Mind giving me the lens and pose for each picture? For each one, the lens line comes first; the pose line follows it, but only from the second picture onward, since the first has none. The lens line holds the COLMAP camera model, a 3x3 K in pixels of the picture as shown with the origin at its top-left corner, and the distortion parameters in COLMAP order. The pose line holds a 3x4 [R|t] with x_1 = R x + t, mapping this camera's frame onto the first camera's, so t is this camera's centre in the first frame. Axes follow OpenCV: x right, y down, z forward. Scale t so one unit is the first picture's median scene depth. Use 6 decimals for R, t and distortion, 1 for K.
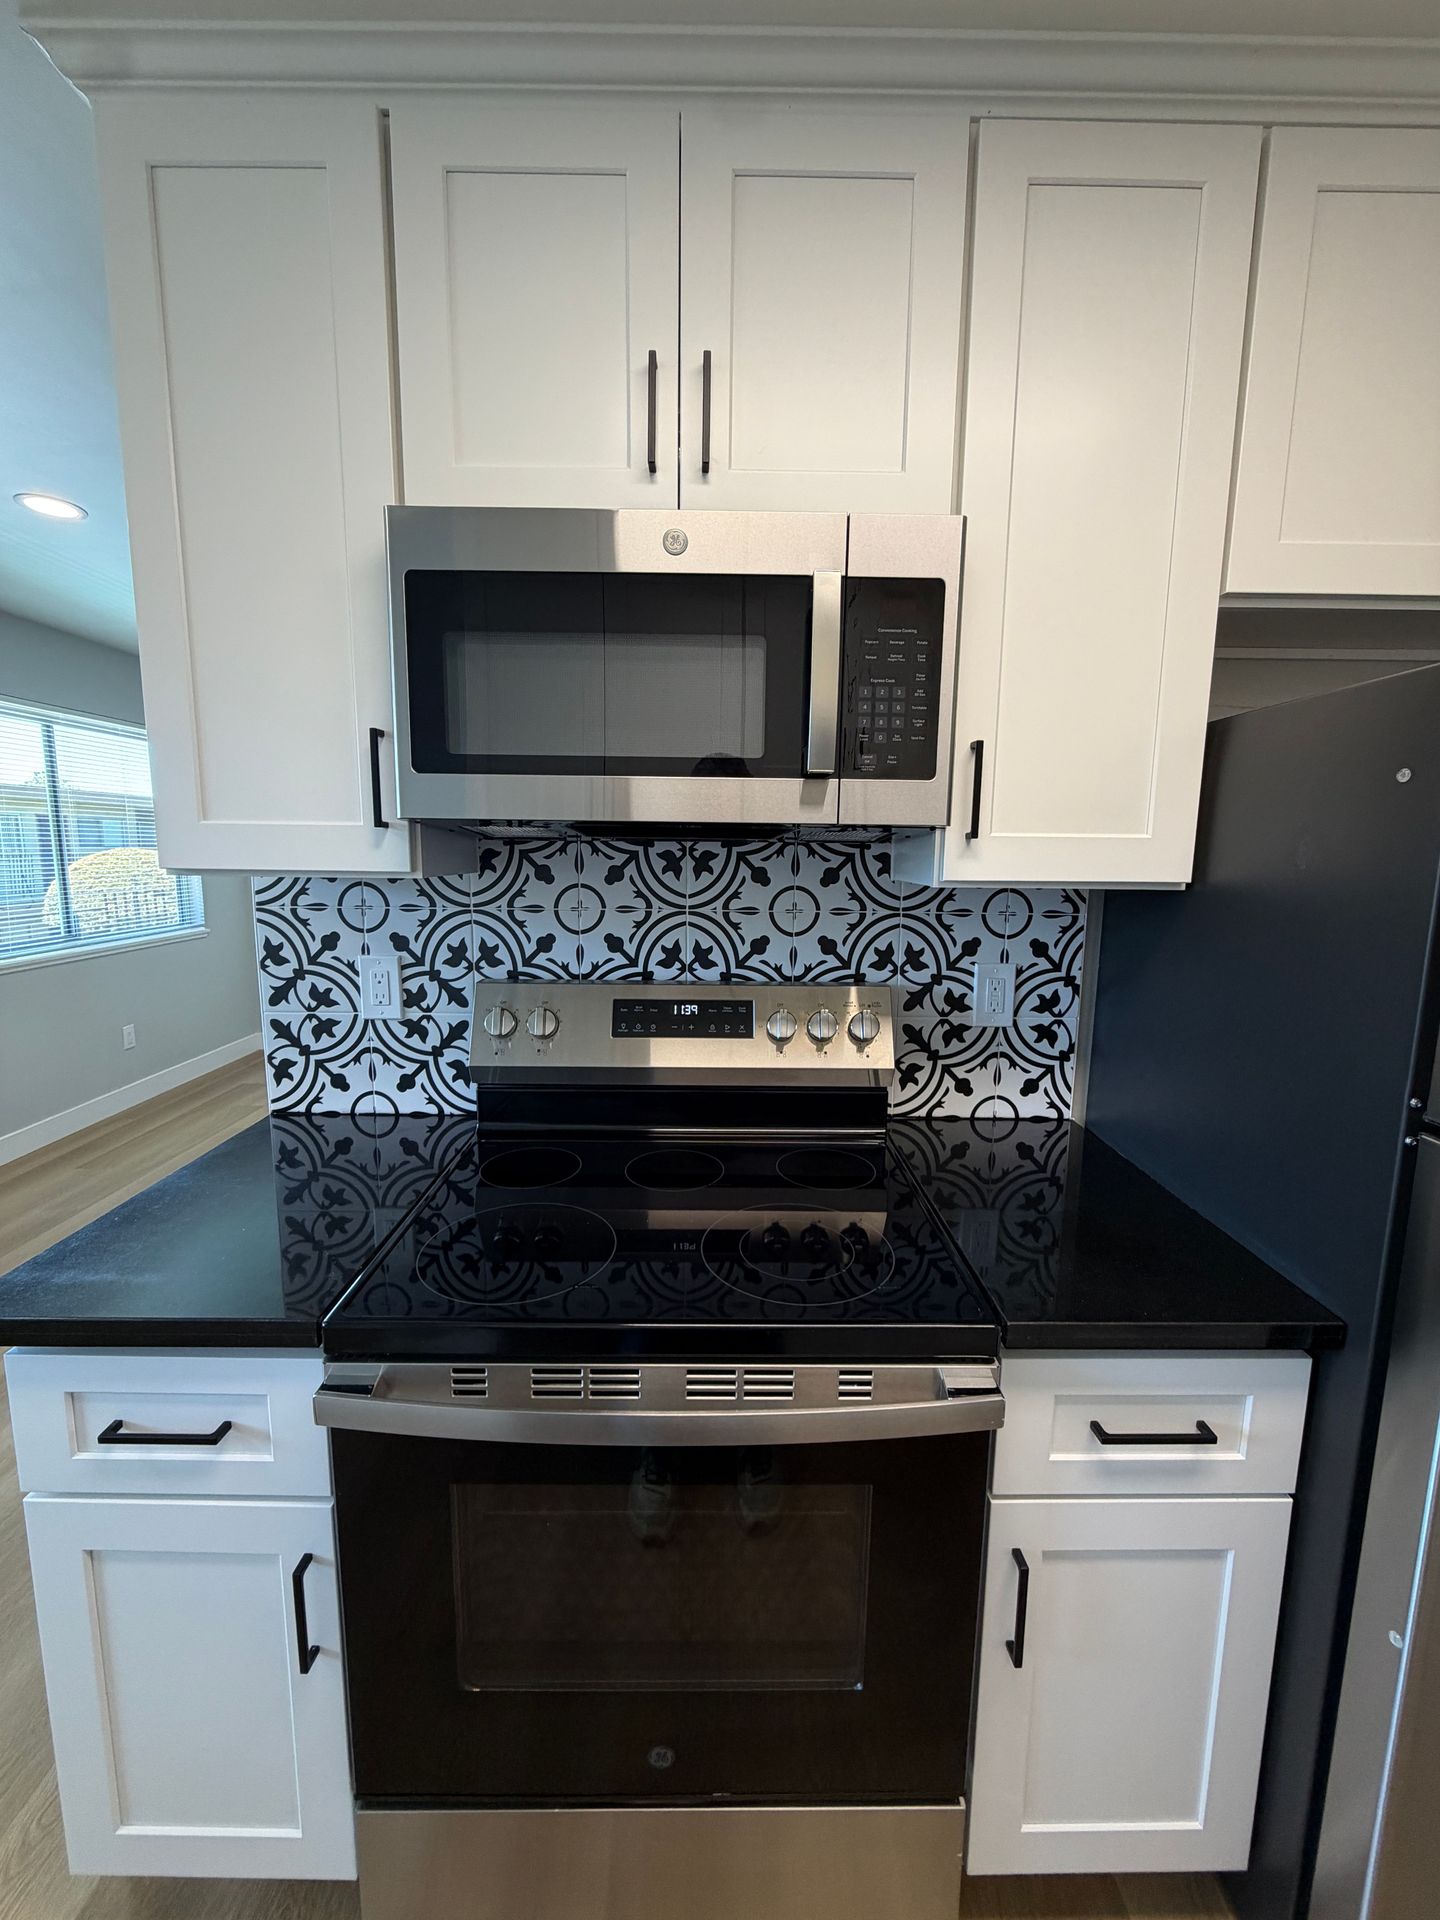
lens RADIAL K [[766.1, 0, 723.1], [0, 766.1, 953.1], [0, 0, 1]] dist [0.001231, -0.000378]
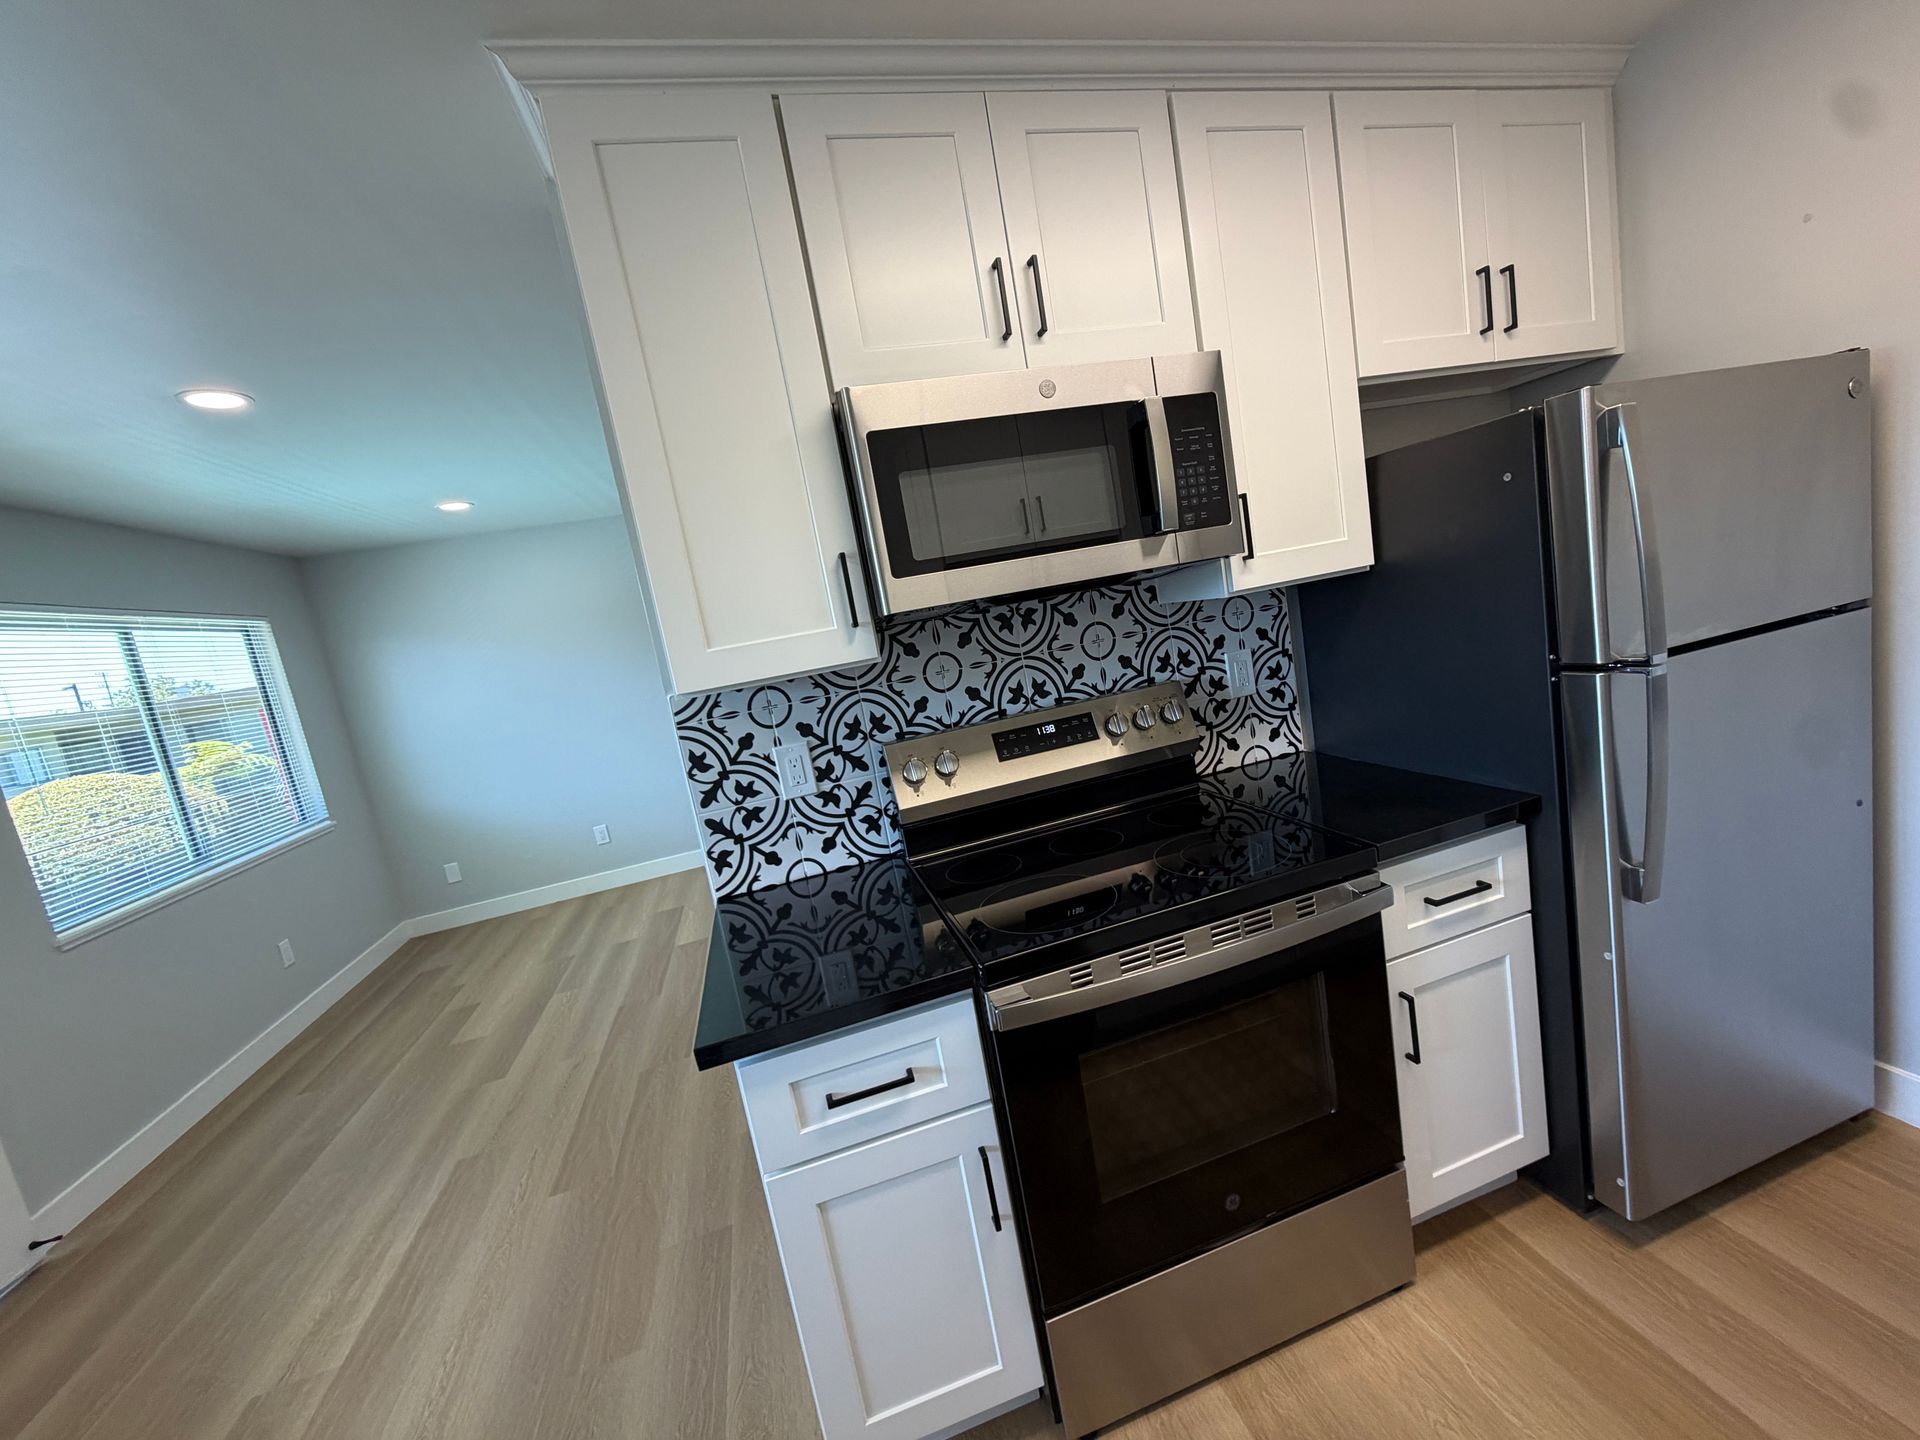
lens RADIAL K [[766.1, 0, 966.9], [0, 766.1, 717.6], [0, 0, 1]] dist [0.001231, -0.000378]
pose [[0.948904, -0.215666, 0.230366, -0.458195], [0.218802, 0.975693, 0.012161, 0.008447], [-0.227390, 0.038865, 0.973028, -0.228907]]
